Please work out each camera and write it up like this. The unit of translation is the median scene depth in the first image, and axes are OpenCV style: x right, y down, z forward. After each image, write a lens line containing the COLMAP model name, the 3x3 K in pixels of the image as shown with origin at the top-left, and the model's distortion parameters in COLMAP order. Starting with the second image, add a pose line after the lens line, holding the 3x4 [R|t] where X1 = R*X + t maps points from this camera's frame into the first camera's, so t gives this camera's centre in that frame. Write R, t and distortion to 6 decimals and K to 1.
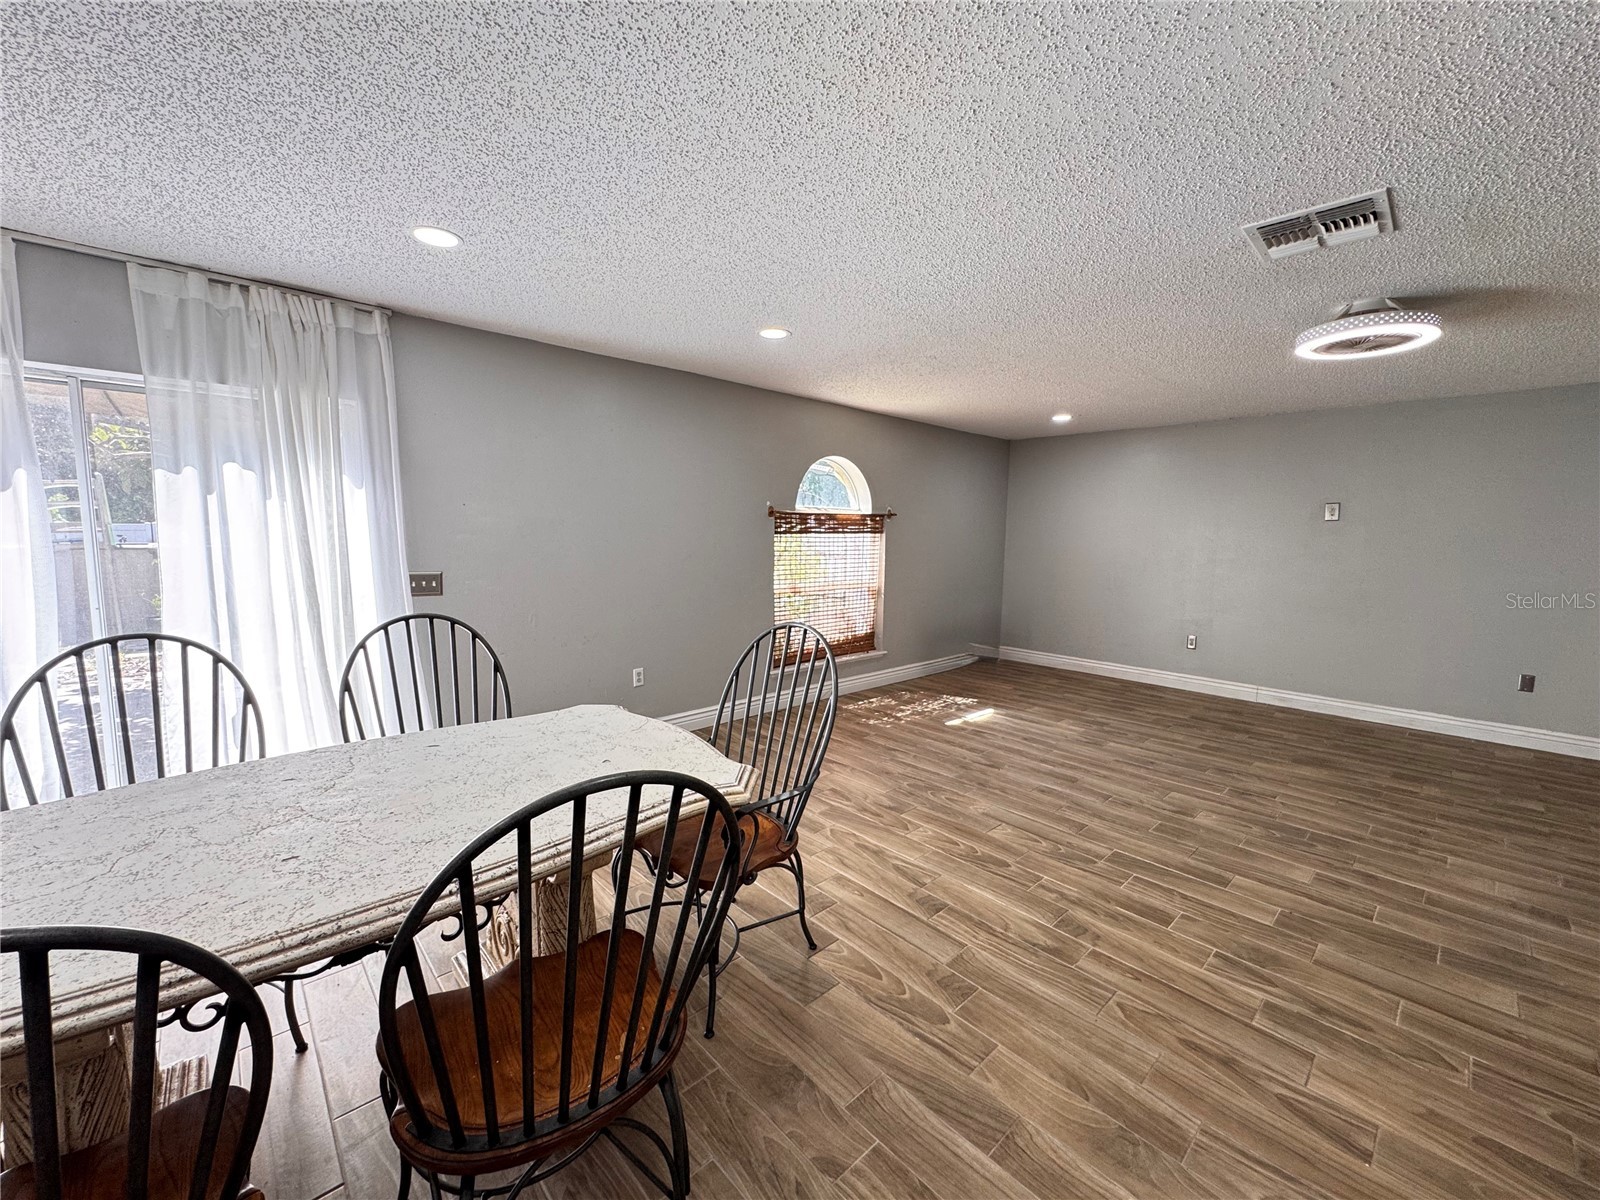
lens RADIAL K [[638.3, 0, 801.8], [0, 638.3, 603.2], [0, 0, 1]] dist [-0.002108, 0.000326]
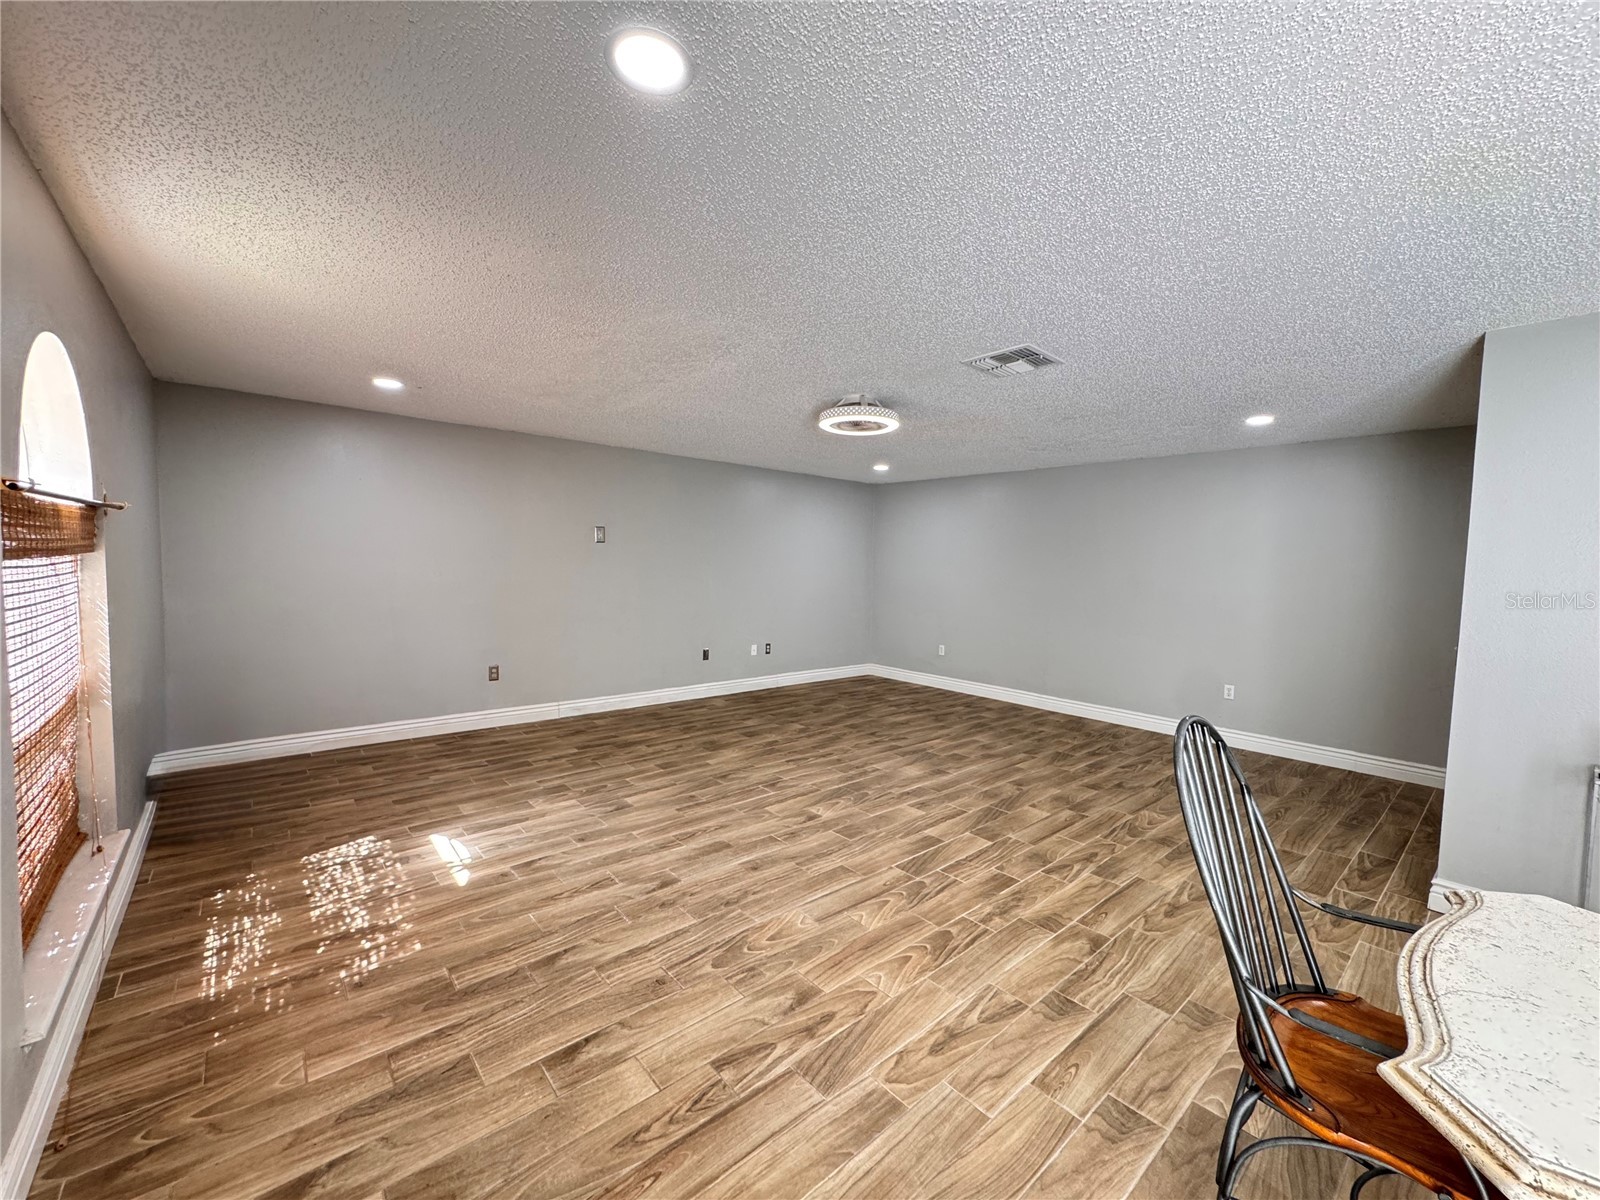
lens RADIAL K [[638.3, 0, 801.6], [0, 638.3, 599.6], [0, 0, 1]] dist [-0.002108, 0.000326]
pose [[0.037804, -0.072943, 0.996619, -0.405772], [0.087157, 0.993772, 0.069429, -0.103440], [-0.995477, 0.084238, 0.043926, 0.819944]]
